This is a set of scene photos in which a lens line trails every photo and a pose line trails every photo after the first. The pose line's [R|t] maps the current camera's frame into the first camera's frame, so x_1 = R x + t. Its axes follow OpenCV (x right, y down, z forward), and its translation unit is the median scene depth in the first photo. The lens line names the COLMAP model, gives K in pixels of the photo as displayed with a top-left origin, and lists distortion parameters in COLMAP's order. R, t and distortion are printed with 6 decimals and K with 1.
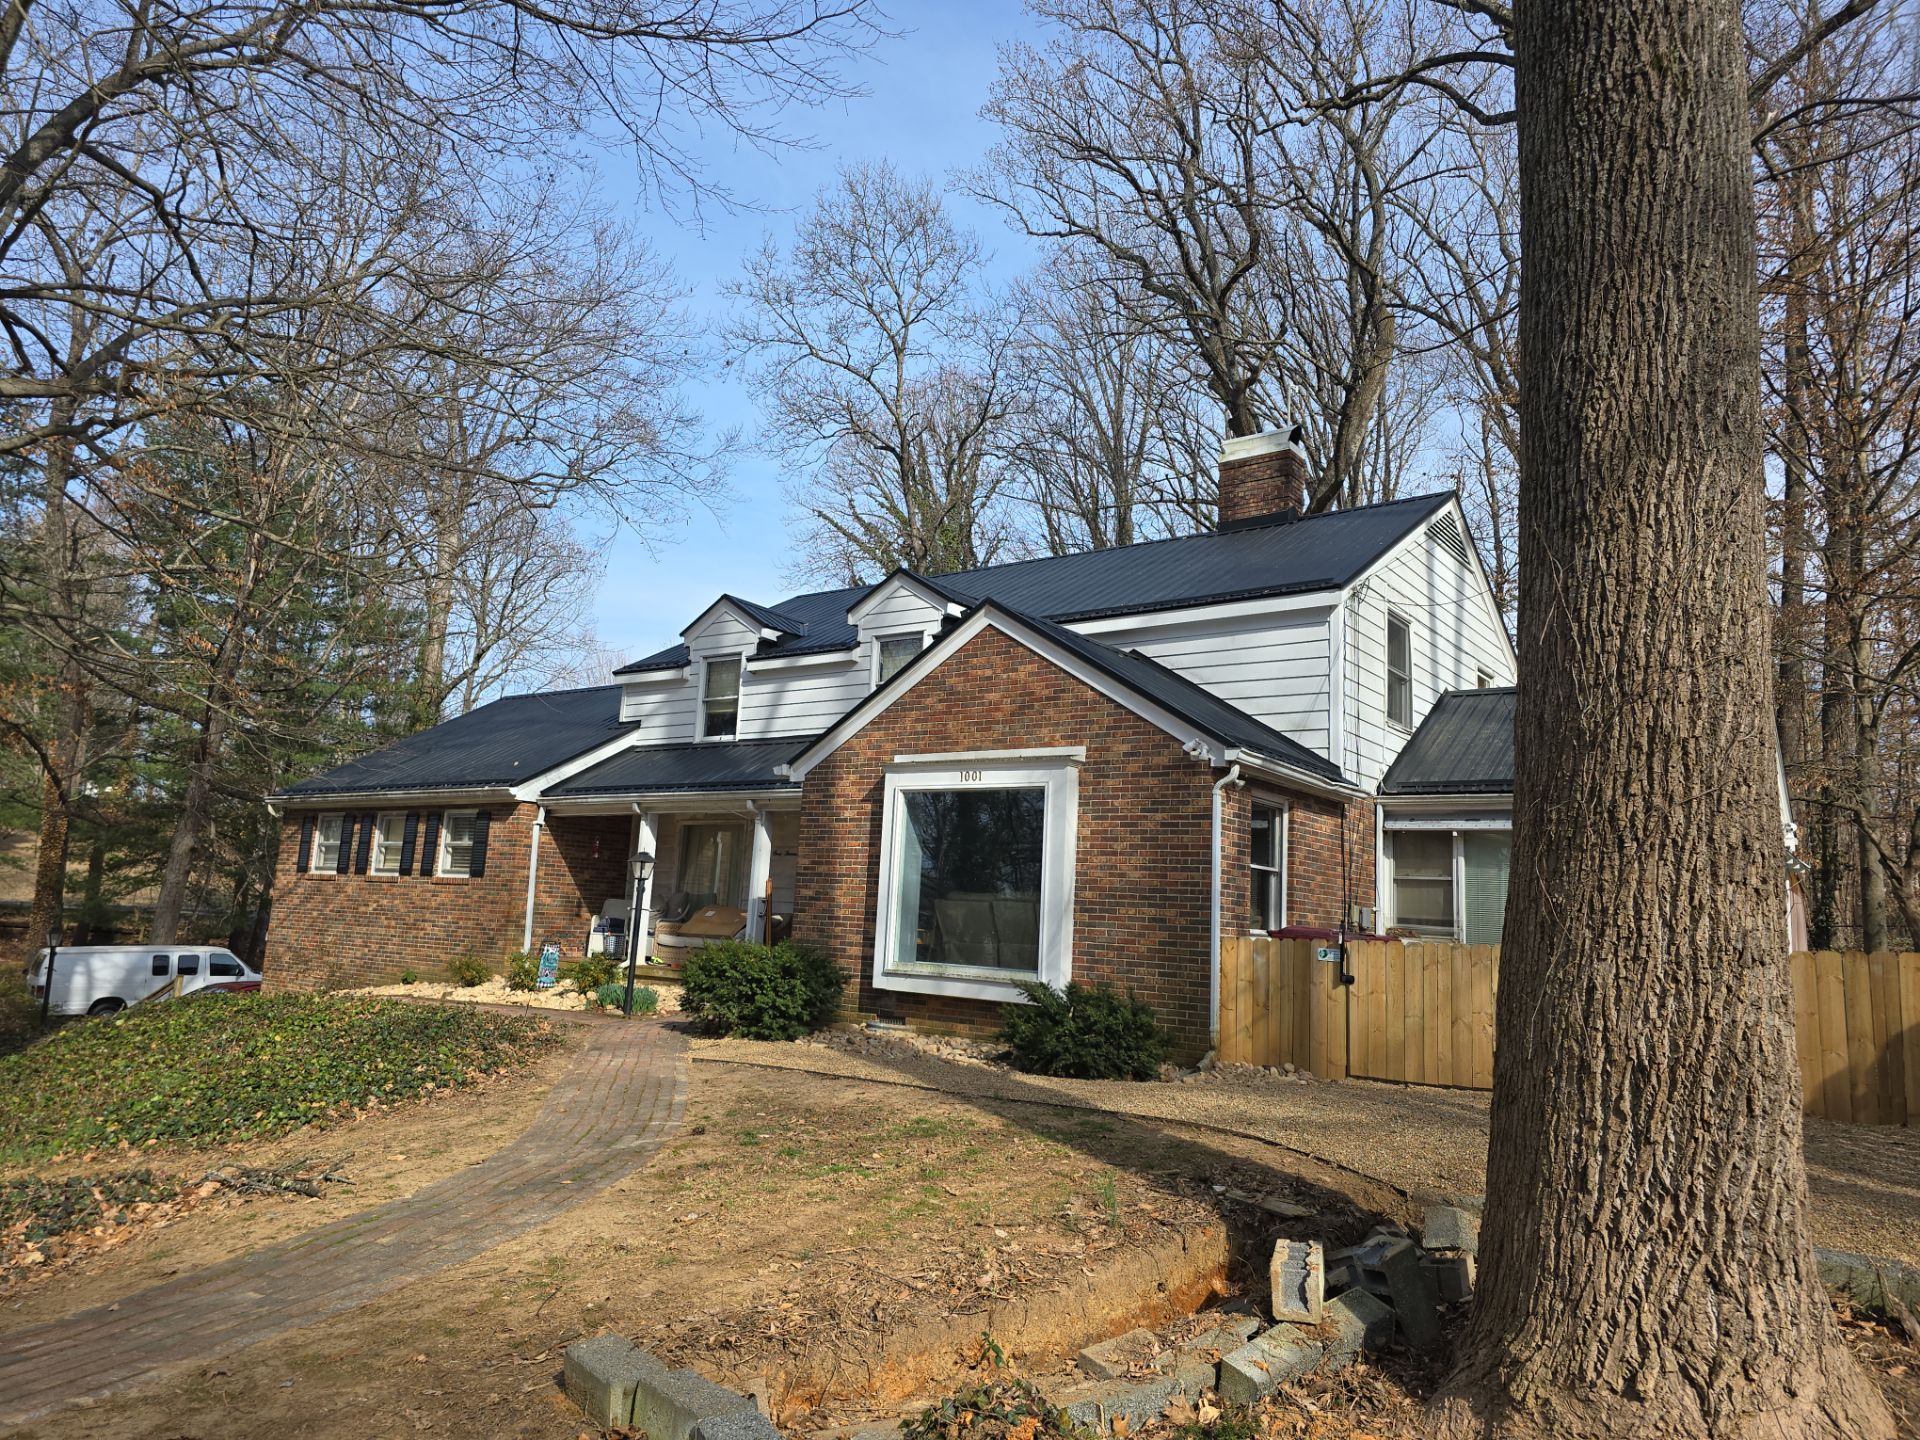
lens RADIAL K [[1277.0, 0, 960.0], [0, 1277.0, 720.0], [0, 0, 1]] dist [0.073155, -0.069601]
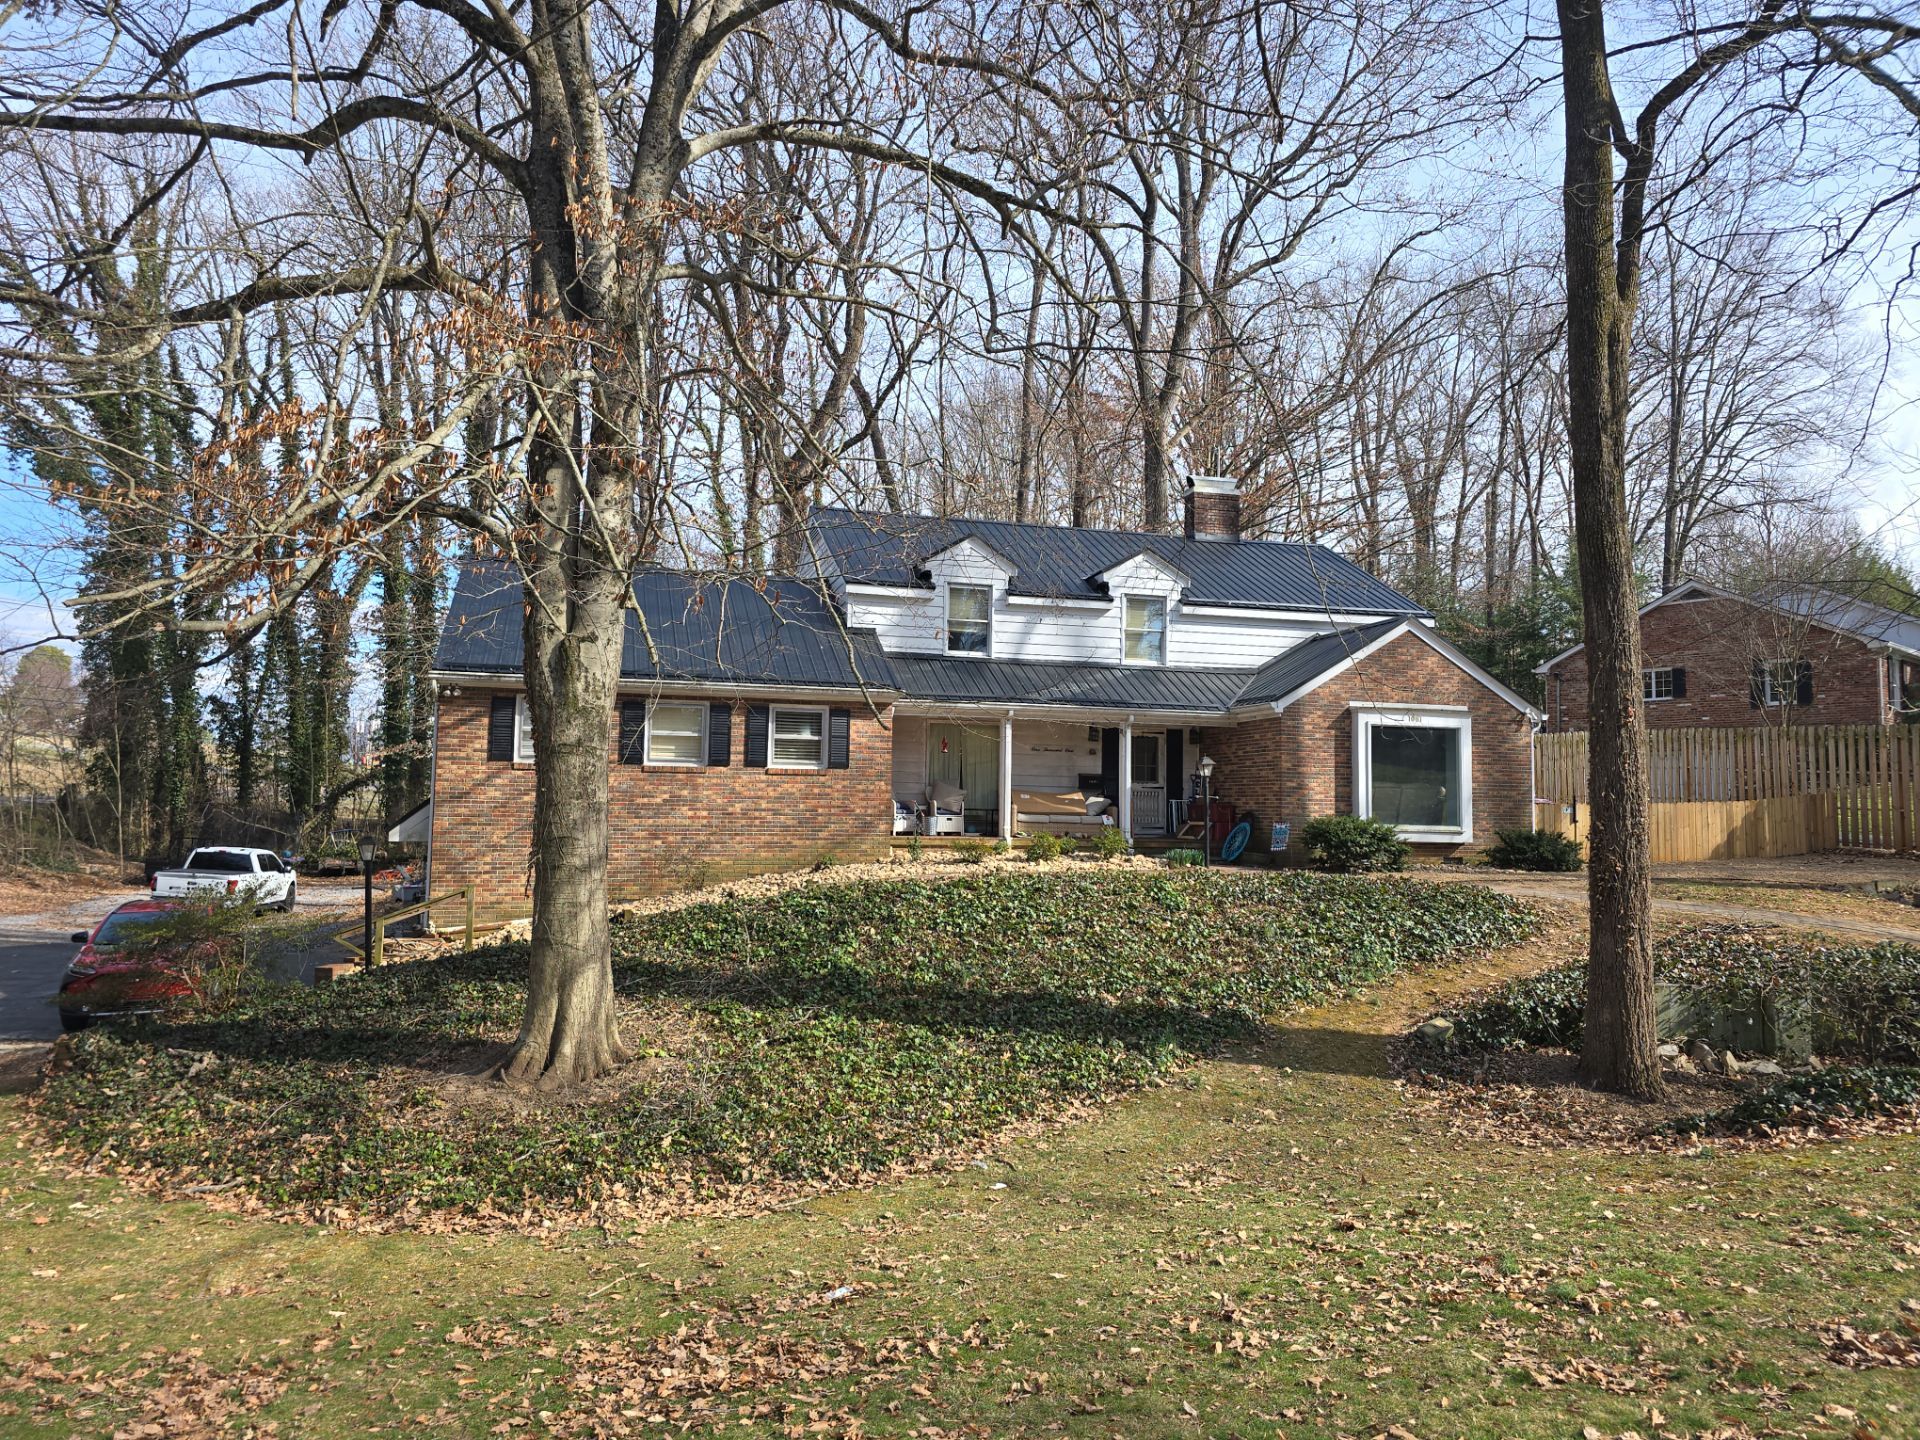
lens RADIAL K [[1277.0, 0, 960.0], [0, 1277.0, 720.0], [0, 0, 1]] dist [0.073155, -0.069601]
pose [[0.608362, 0.018858, 0.793436, -1.241442], [-0.109458, 0.992158, 0.060346, 0.004912], [-0.786075, -0.123560, 0.605655, 0.290313]]
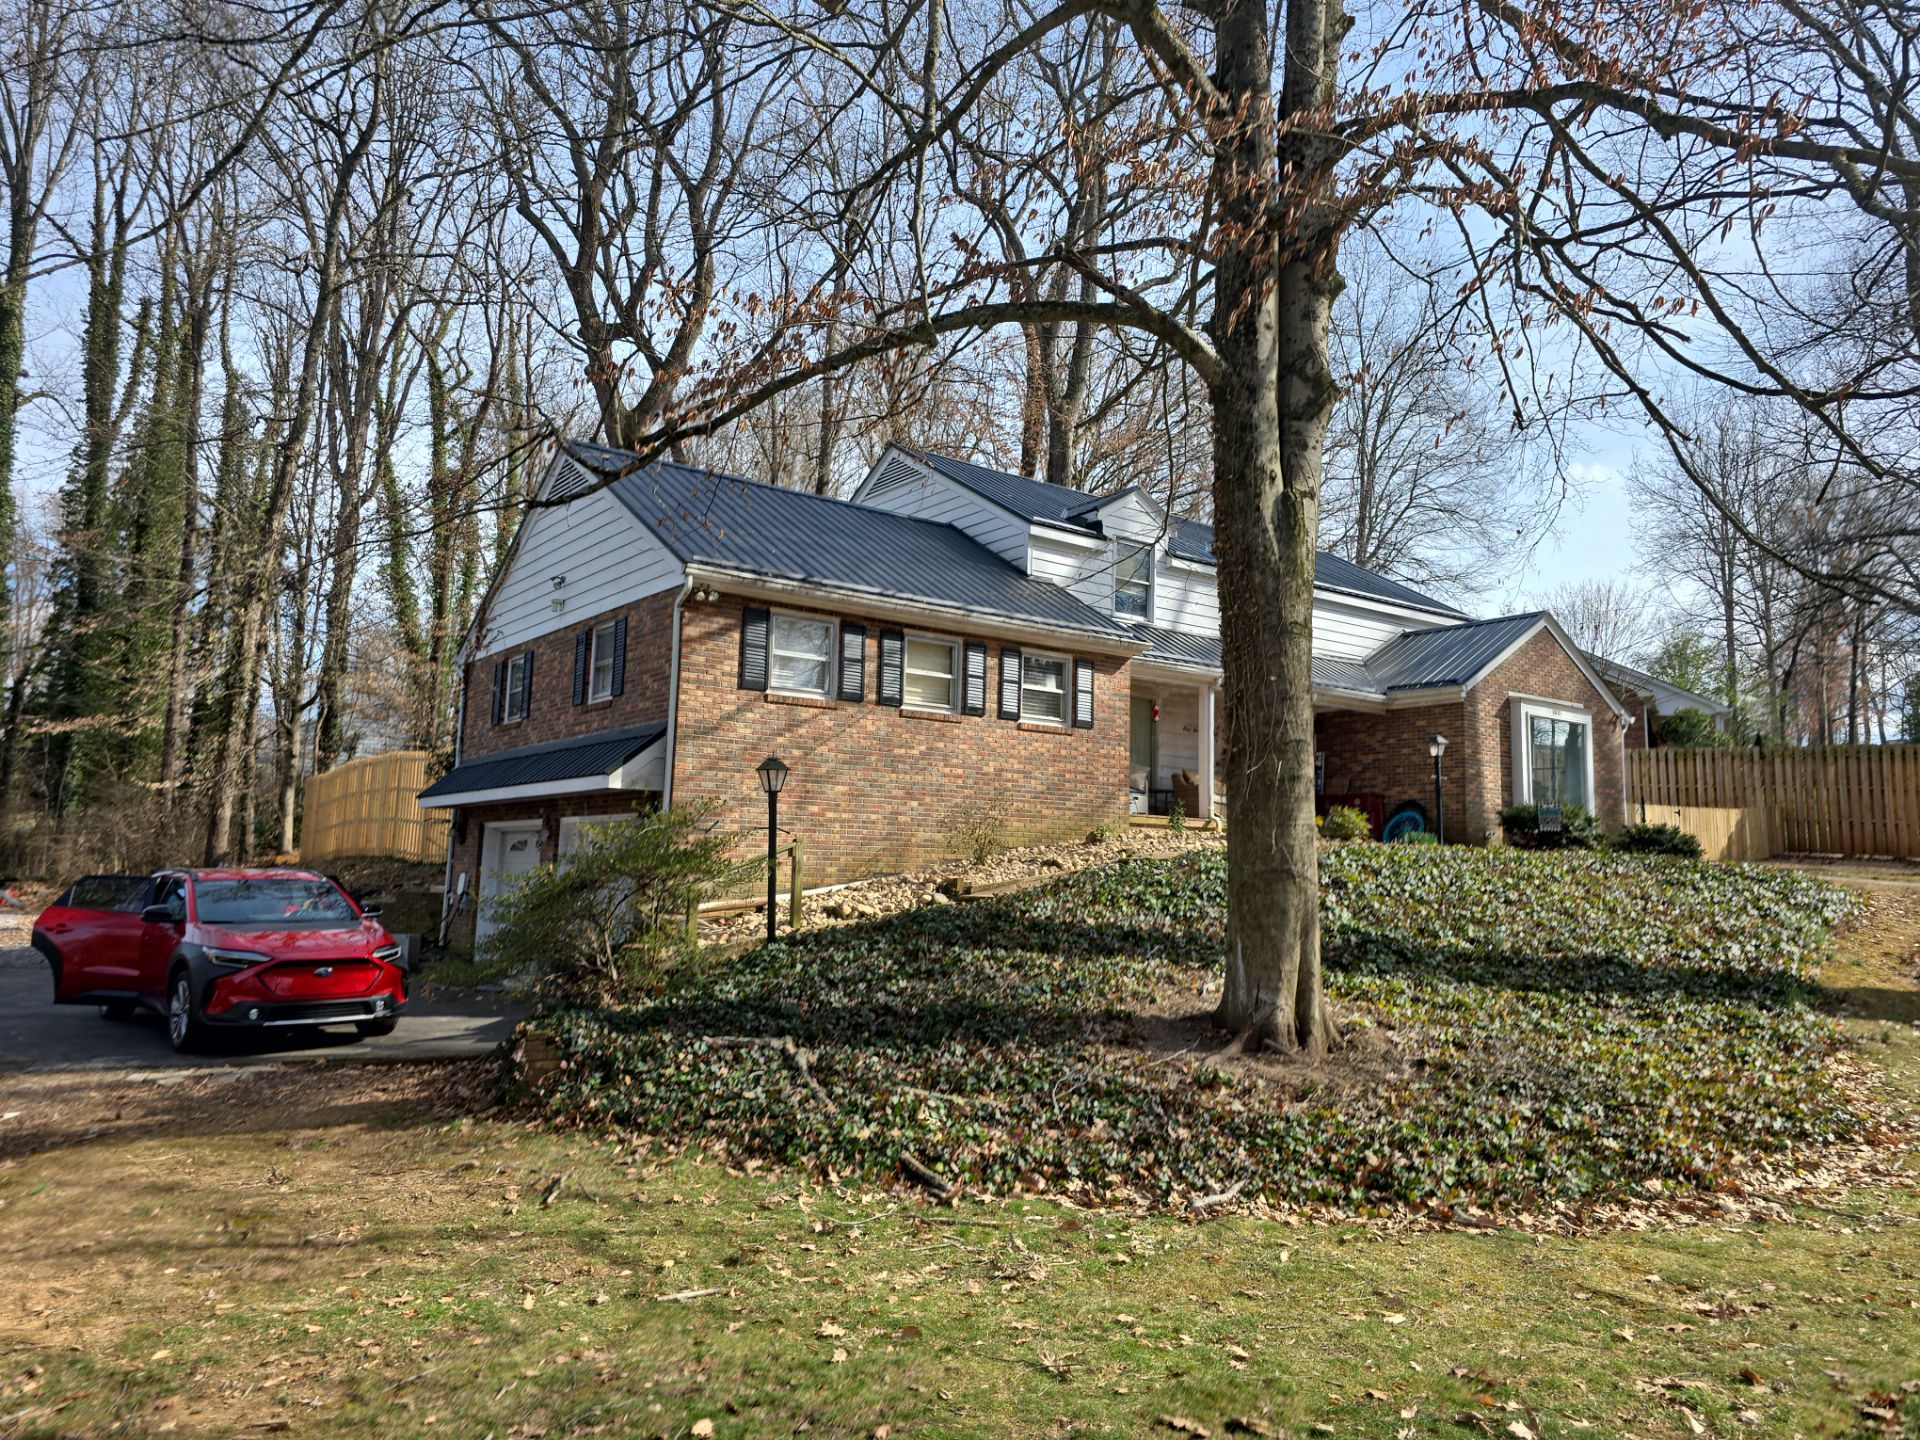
lens RADIAL K [[1277.0, 0, 960.0], [0, 1277.0, 720.0], [0, 0, 1]] dist [0.073155, -0.069601]
pose [[0.307272, 0.069683, 0.949067, -1.365749], [-0.164963, 0.986117, -0.018994, 0.157432], [-0.937214, -0.150725, 0.314502, 0.843751]]
